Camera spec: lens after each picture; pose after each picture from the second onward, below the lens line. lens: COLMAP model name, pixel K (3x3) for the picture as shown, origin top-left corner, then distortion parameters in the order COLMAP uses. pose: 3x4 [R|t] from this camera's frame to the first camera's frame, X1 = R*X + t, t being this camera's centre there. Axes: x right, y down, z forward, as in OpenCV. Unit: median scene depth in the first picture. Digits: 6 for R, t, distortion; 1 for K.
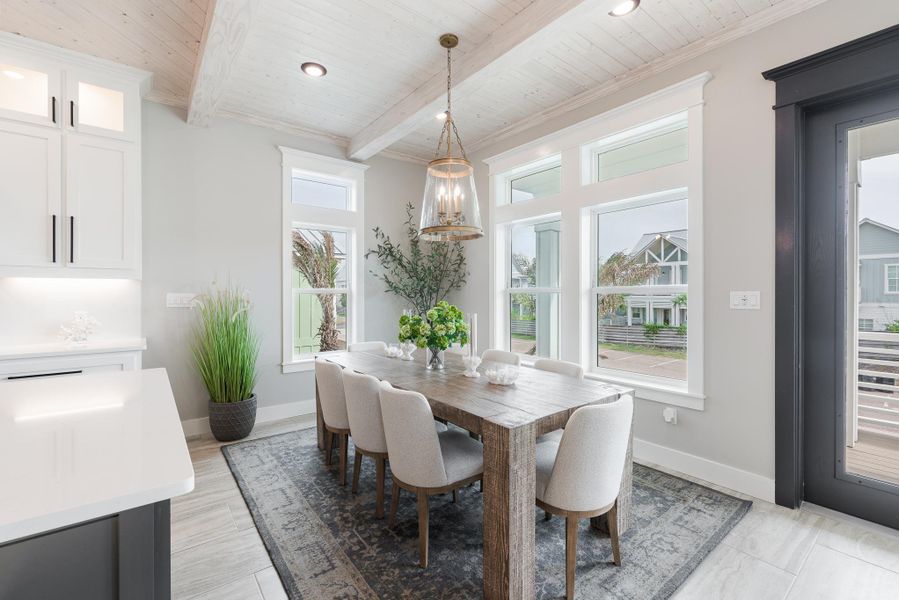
lens RADIAL K [[387.1, 0, 449.6], [0, 387.1, 293.4], [0, 0, 1]] dist [-0.001699, -0.000378]
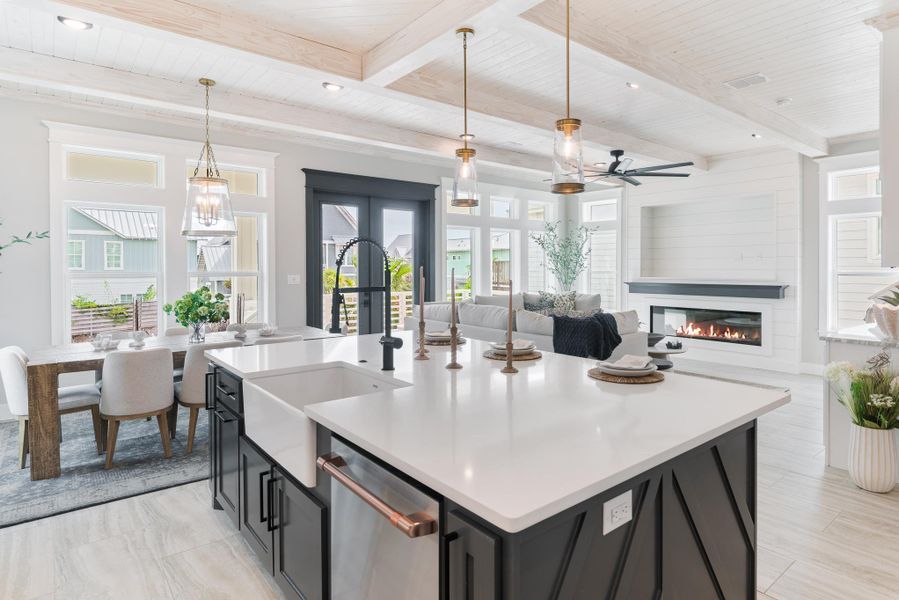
lens RADIAL K [[540.5, 0, 446.6], [0, 540.5, 274.6], [0, 0, 1]] dist [-0.000562, -0.000423]
pose [[-0.011653, -0.014303, 0.999830, -1.647358], [-0.001817, 0.999896, 0.014283, -0.039113], [-0.999930, -0.001651, -0.011678, 0.218387]]
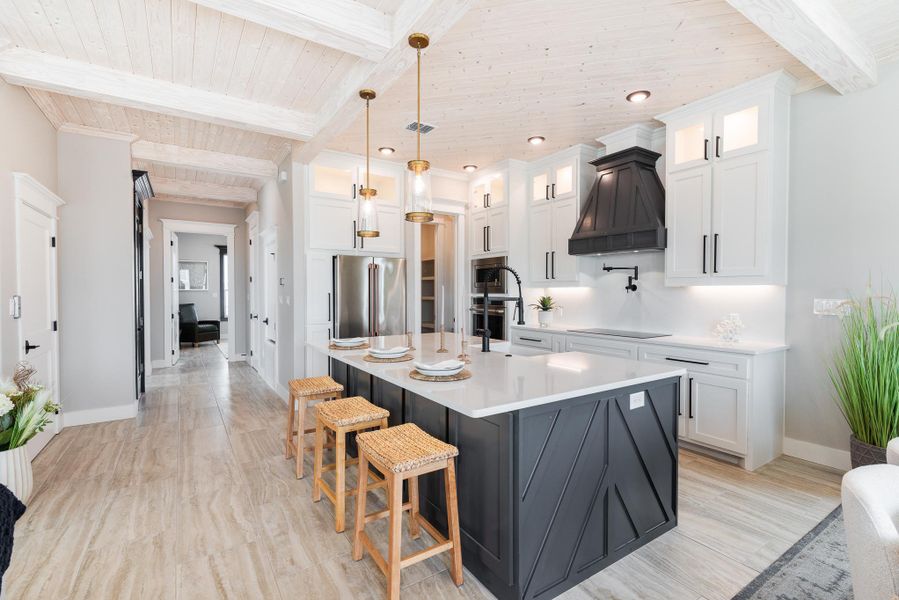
lens RADIAL K [[419.7, 0, 462.3], [0, 419.7, 298.1], [0, 0, 1]] dist [-0.004744, -0.000132]
pose [[-0.073358, 0.017776, -0.997147, 0.342843], [-0.003980, 0.999828, 0.018117, -0.019683], [0.997298, 0.005298, -0.073275, 0.293336]]
